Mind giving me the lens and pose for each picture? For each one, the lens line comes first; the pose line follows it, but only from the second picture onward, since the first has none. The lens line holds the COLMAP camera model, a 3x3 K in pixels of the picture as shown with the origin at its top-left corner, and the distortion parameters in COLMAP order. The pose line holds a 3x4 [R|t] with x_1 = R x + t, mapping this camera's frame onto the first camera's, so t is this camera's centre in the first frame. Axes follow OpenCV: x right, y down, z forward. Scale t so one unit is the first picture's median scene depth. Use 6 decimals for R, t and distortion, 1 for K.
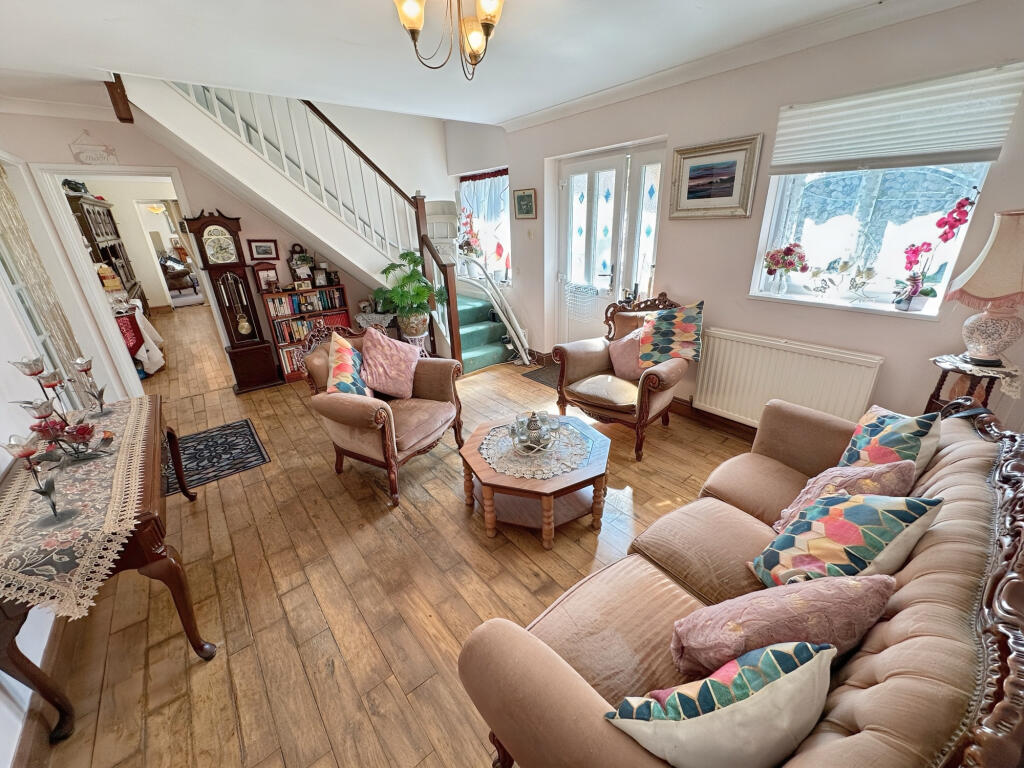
lens RADIAL K [[409.3, 0, 510.3], [0, 409.3, 382.3], [0, 0, 1]] dist [-0.000001, 0.000218]
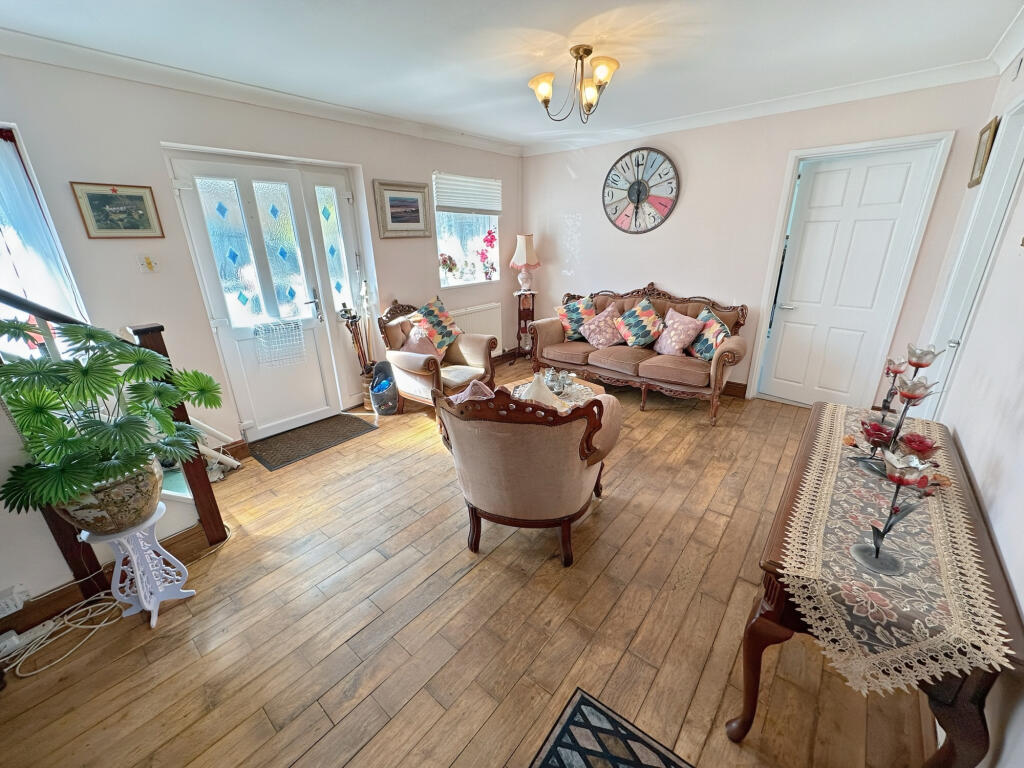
lens RADIAL K [[409.3, 0, 509.9], [0, 409.3, 384.0], [0, 0, 1]] dist [-0.000001, 0.000218]
pose [[-0.207456, -0.294618, 0.932825, -1.019142], [0.393856, 0.847714, 0.355328, -0.358356], [-0.895455, 0.441114, -0.059826, 1.045690]]
